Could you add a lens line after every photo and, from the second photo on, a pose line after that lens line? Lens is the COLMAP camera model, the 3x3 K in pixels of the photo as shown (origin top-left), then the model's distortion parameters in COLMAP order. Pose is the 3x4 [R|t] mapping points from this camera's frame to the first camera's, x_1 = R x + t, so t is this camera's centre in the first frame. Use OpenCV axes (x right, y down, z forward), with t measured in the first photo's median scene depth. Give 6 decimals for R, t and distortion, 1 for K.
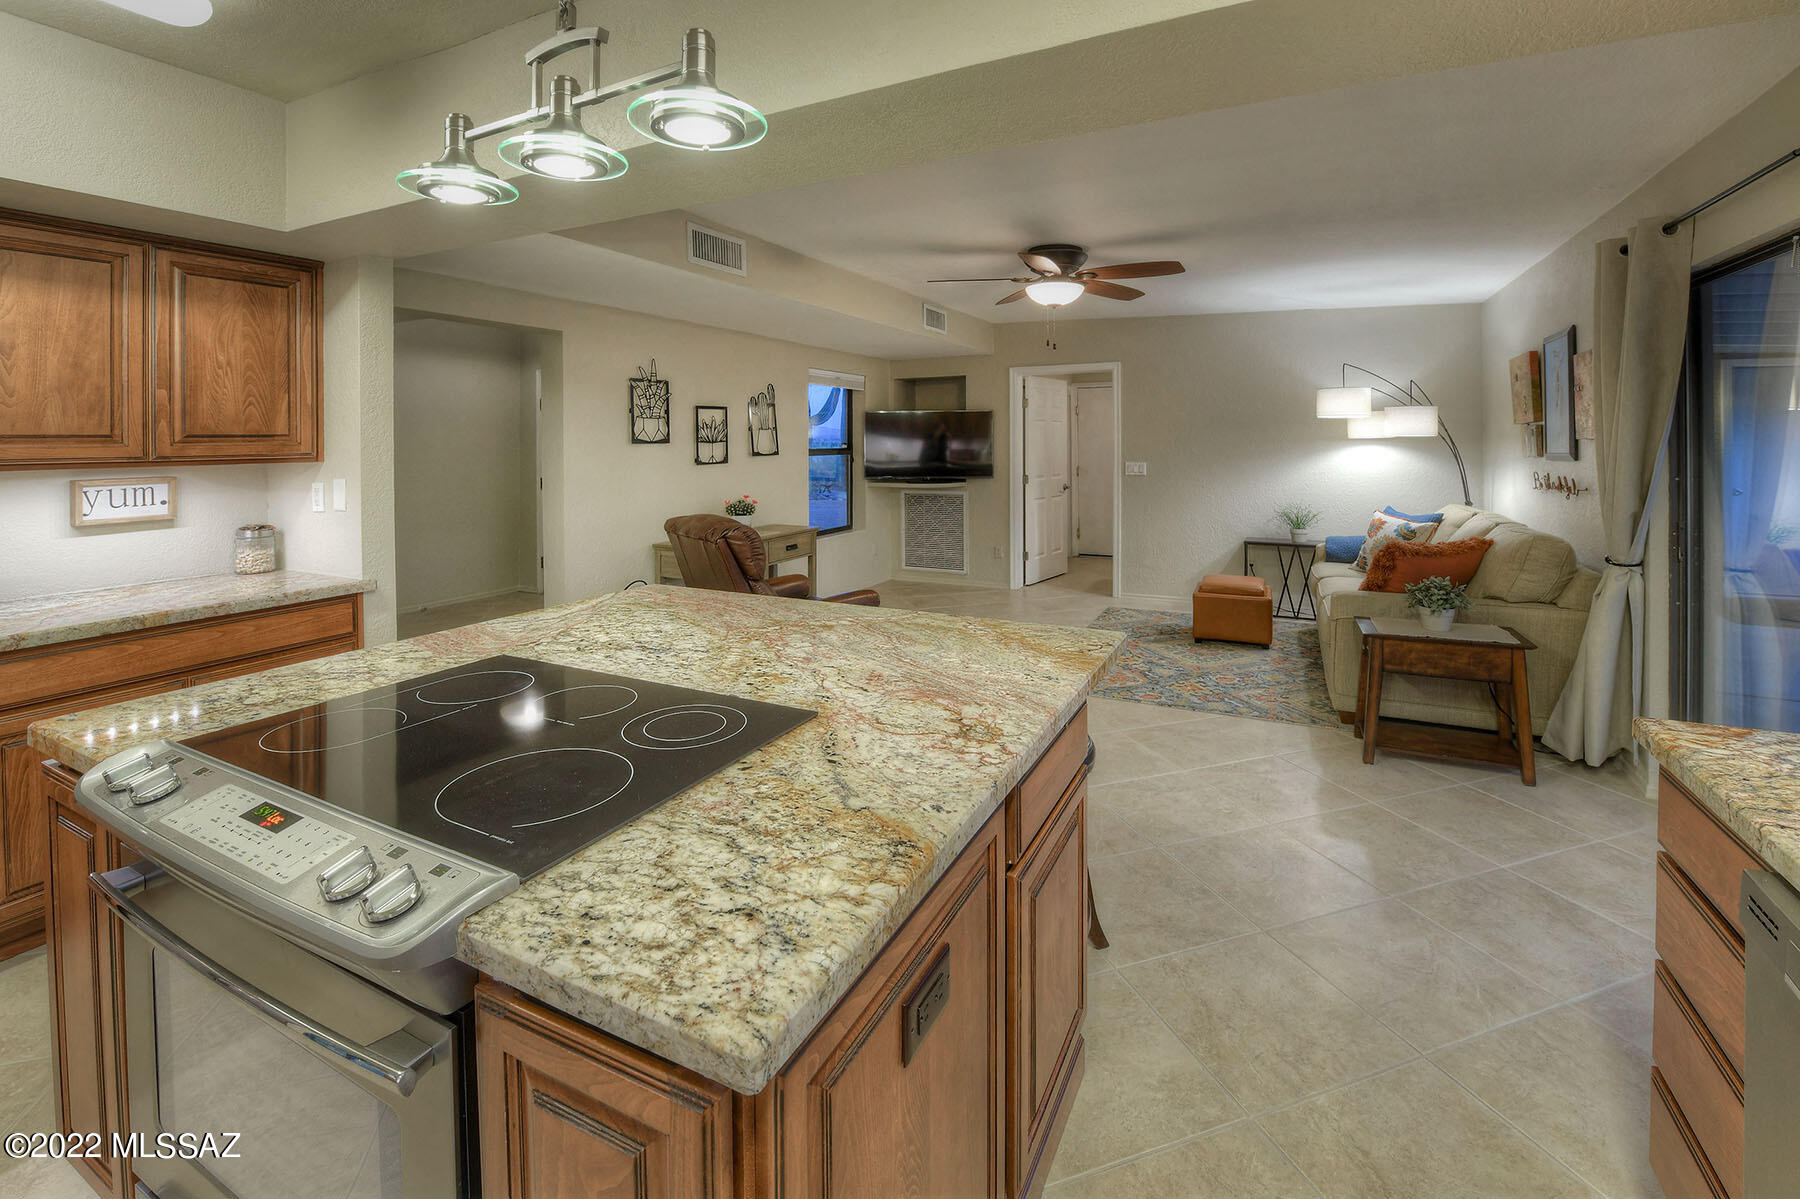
lens RADIAL K [[739.6, 0, 876.0], [0, 739.6, 445.2], [0, 0, 1]] dist [-0.000759, -0.000397]
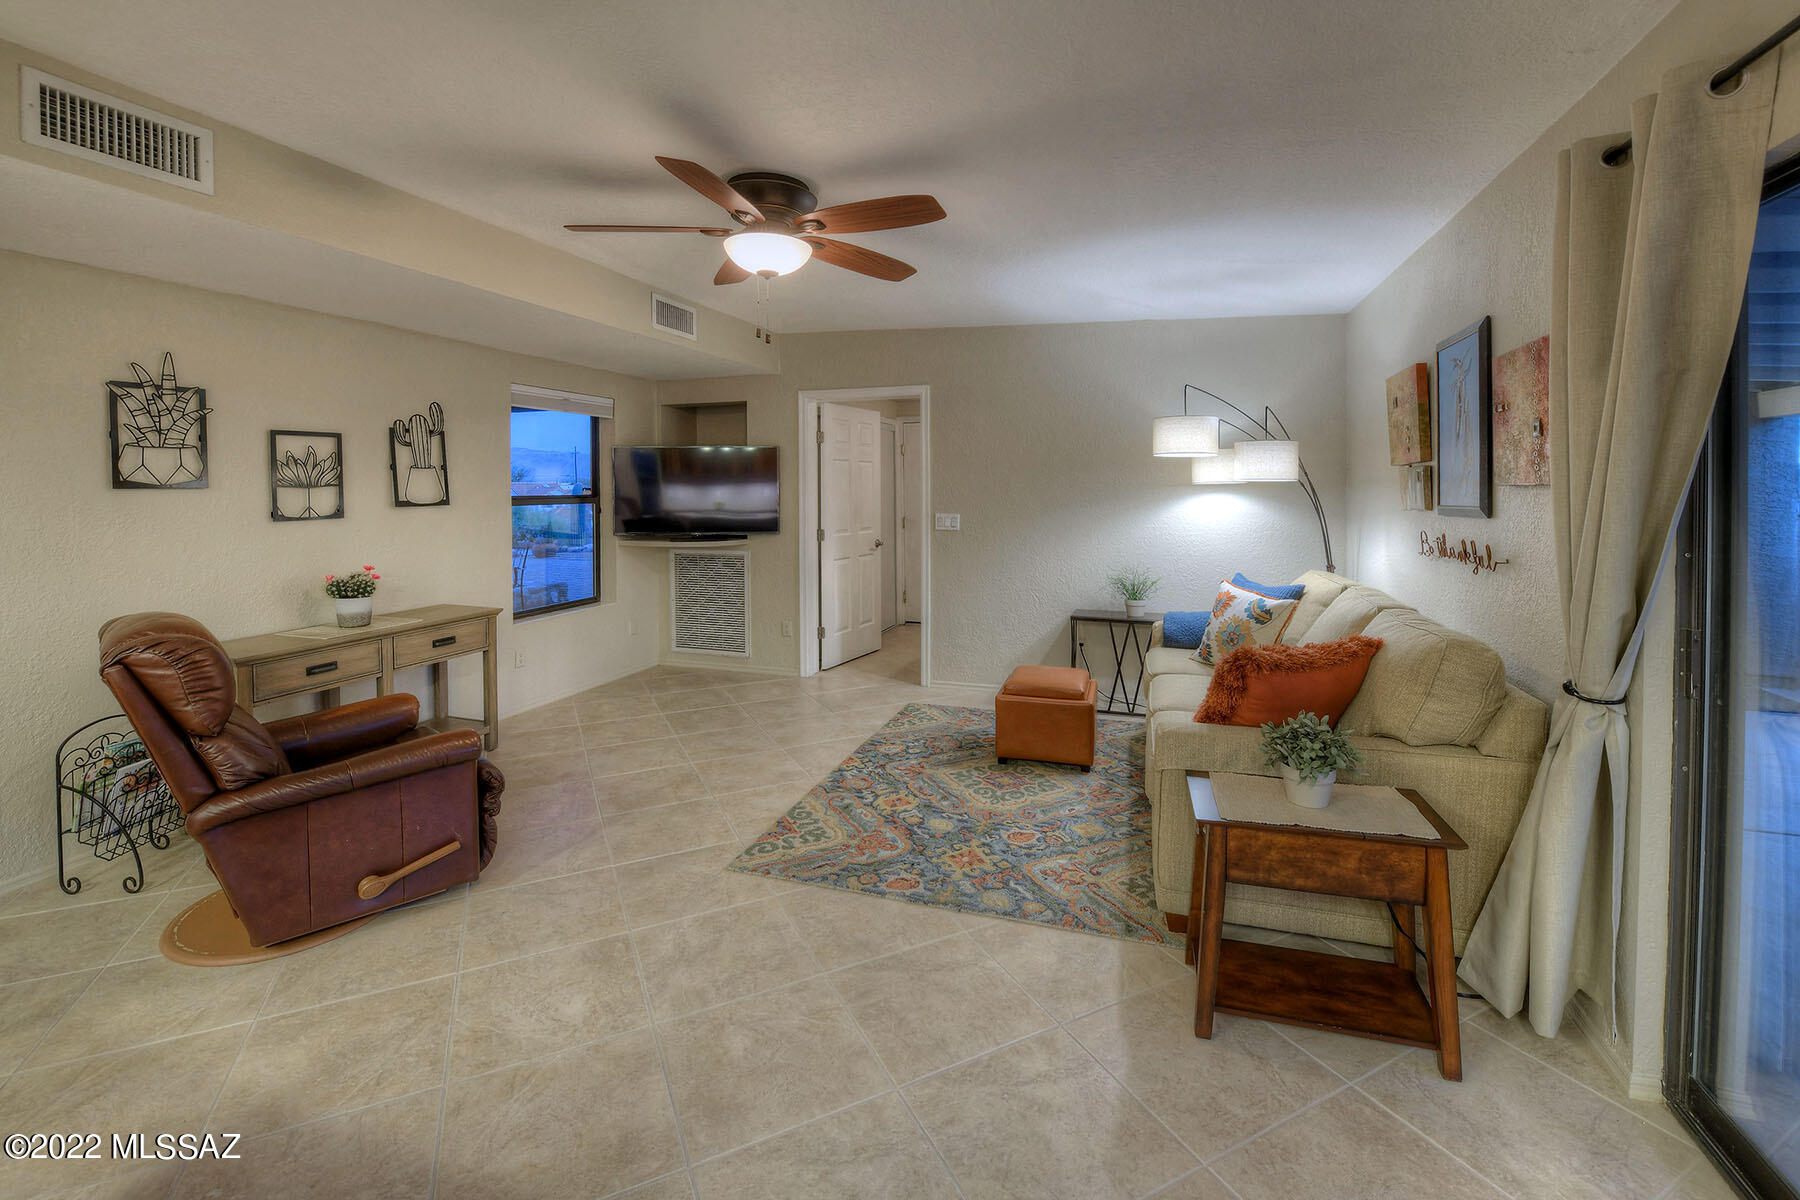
lens RADIAL K [[746.6, 0, 902.1], [0, 746.6, 495.3], [0, 0, 1]] dist [0.000065, -0.000229]
pose [[0.983778, 0.000600, 0.179391, 0.228645], [-0.001964, 0.999971, 0.007424, -0.002811], [-0.179381, -0.007656, 0.983750, 0.326651]]
